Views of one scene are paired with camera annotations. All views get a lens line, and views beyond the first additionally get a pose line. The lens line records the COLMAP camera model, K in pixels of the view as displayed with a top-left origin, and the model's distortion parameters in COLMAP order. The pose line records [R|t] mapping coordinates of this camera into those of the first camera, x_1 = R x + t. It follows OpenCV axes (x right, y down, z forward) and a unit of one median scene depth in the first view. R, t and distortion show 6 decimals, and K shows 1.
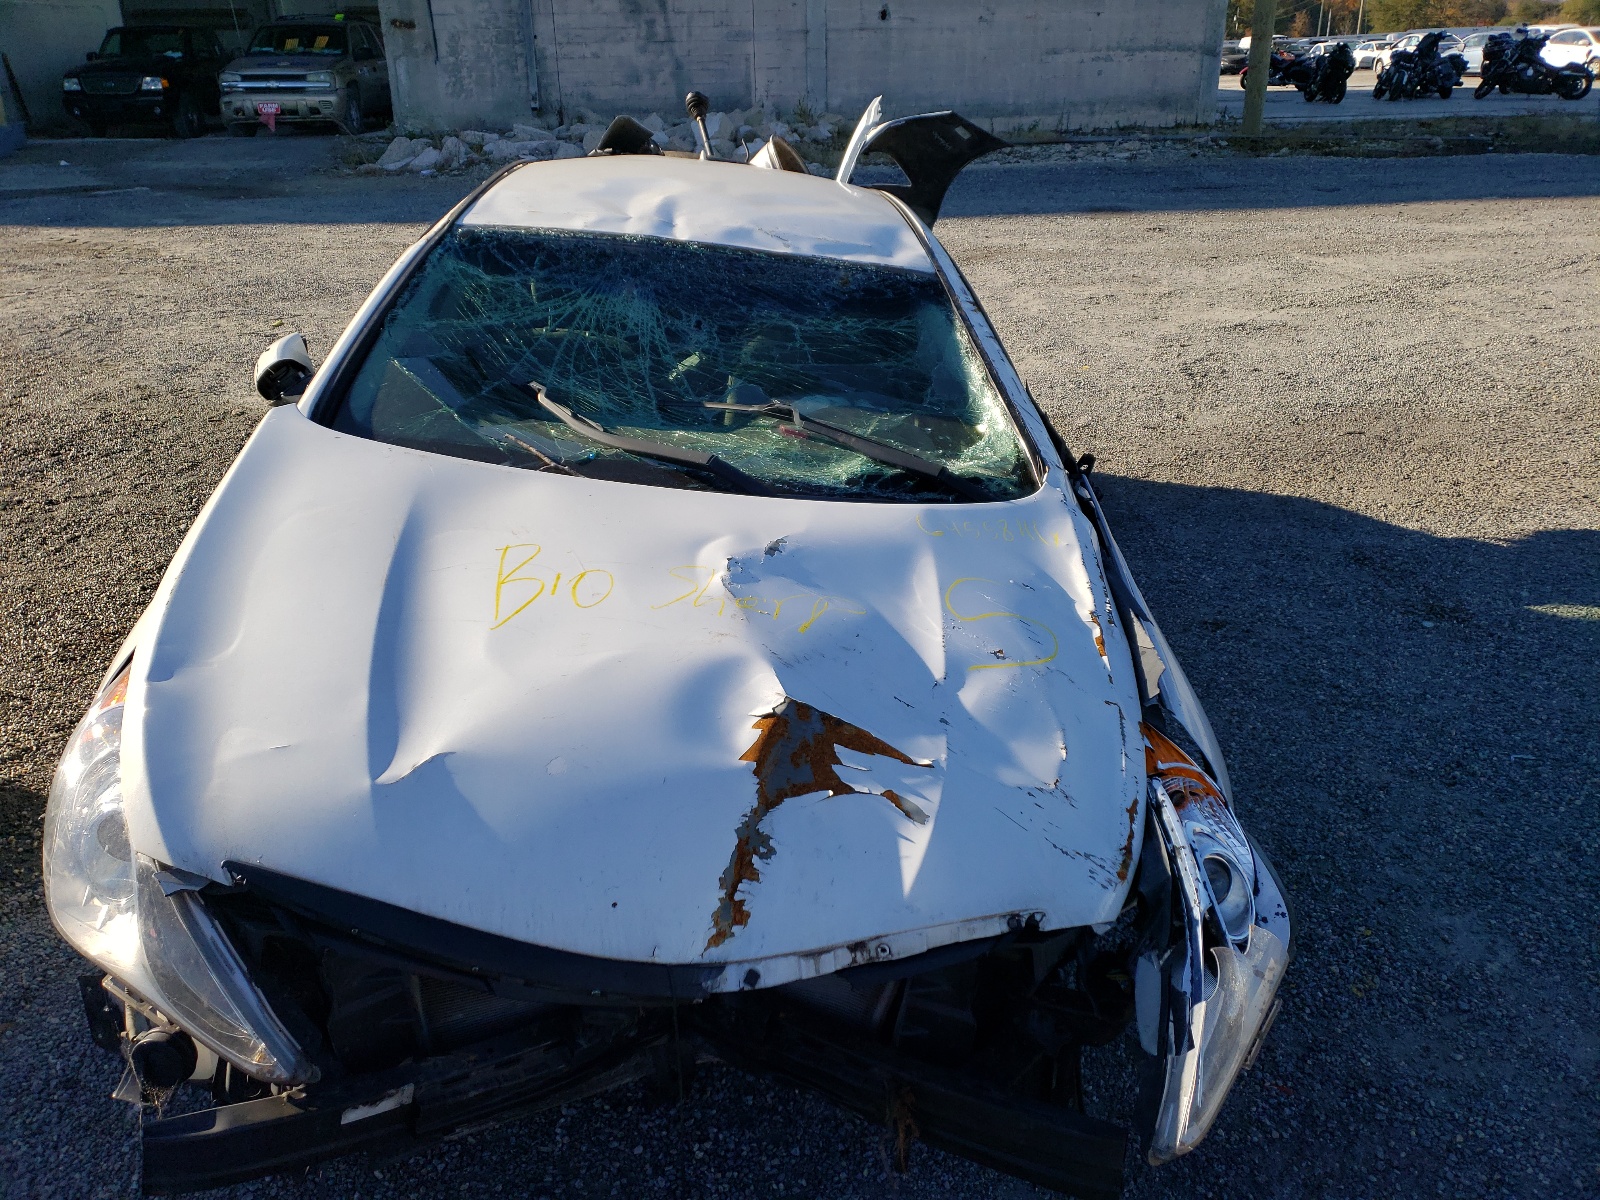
lens RADIAL K [[1191.0, 0, 800.0], [0, 1191.0, 600.0], [0, 0, 1]] dist [0.062911, -0.063359]
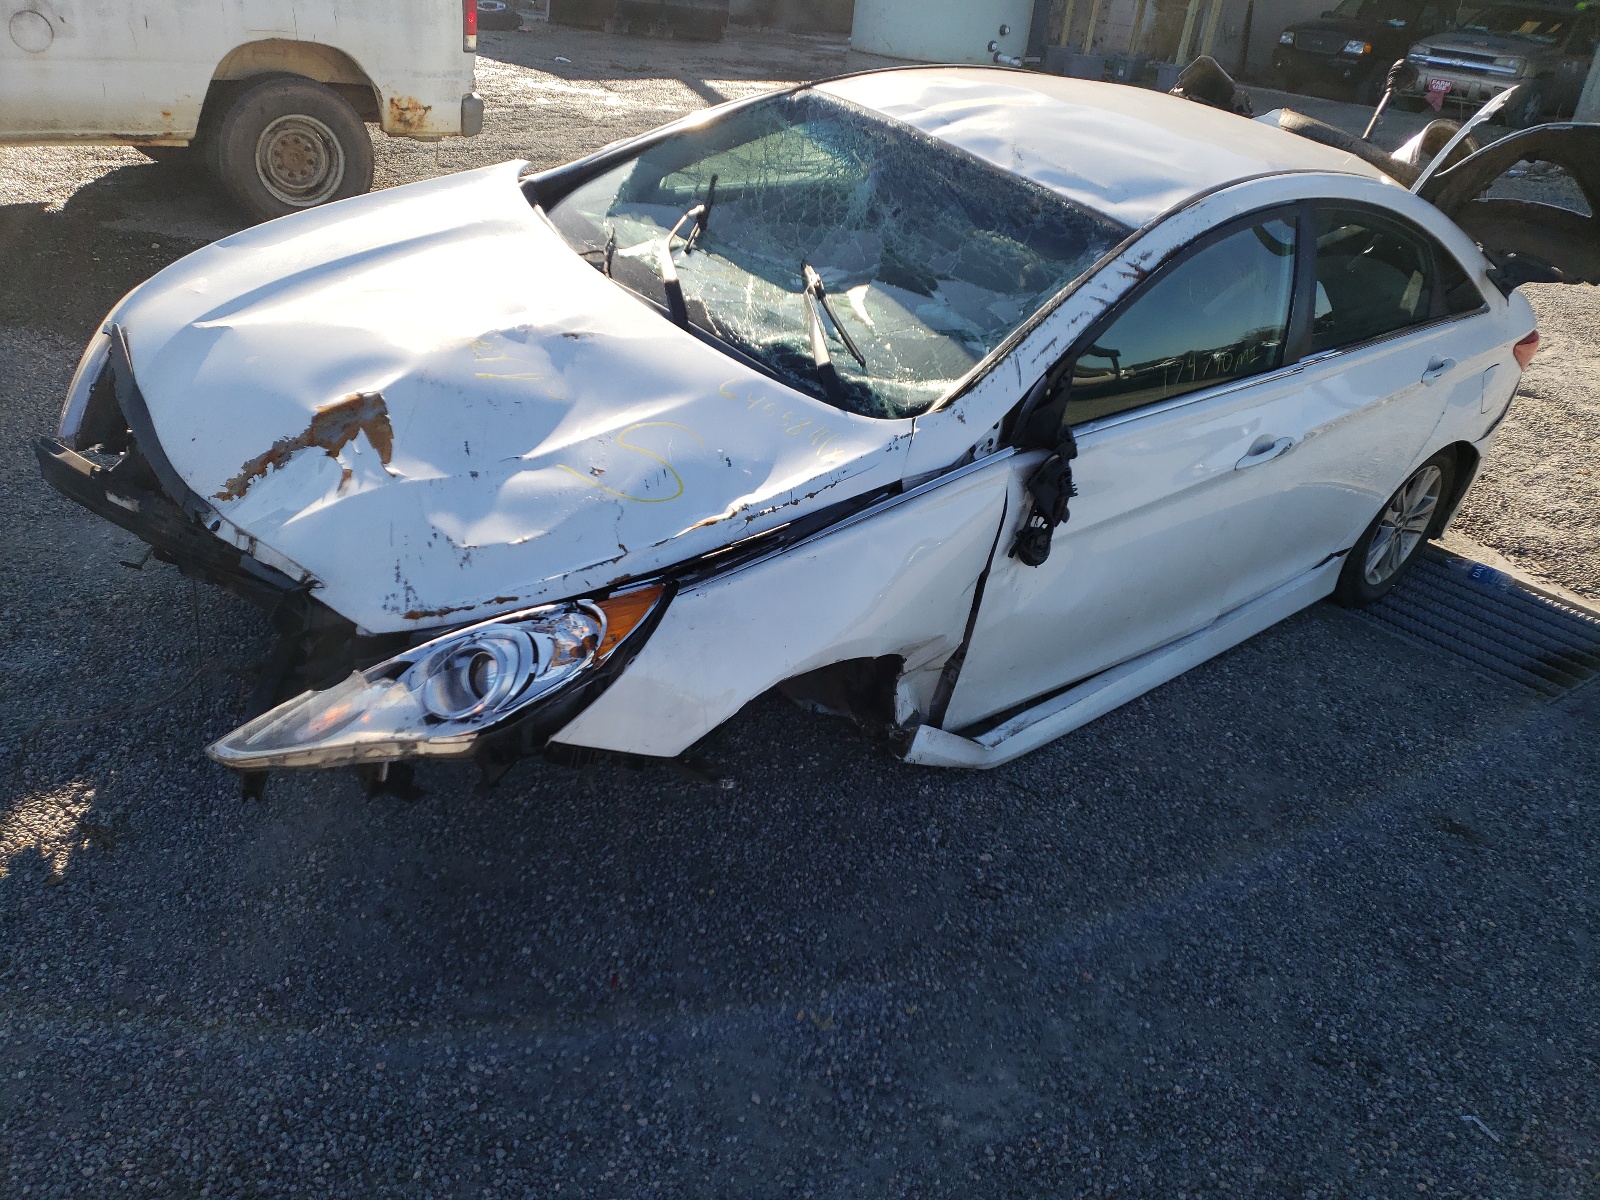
lens RADIAL K [[1191.0, 0, 800.0], [0, 1191.0, 600.0], [0, 0, 1]] dist [0.062911, -0.063359]
pose [[0.602807, 0.441439, -0.664647, 1.001310], [-0.430965, 0.881182, 0.194389, -0.137661], [0.671486, 0.169260, 0.721427, 0.320205]]
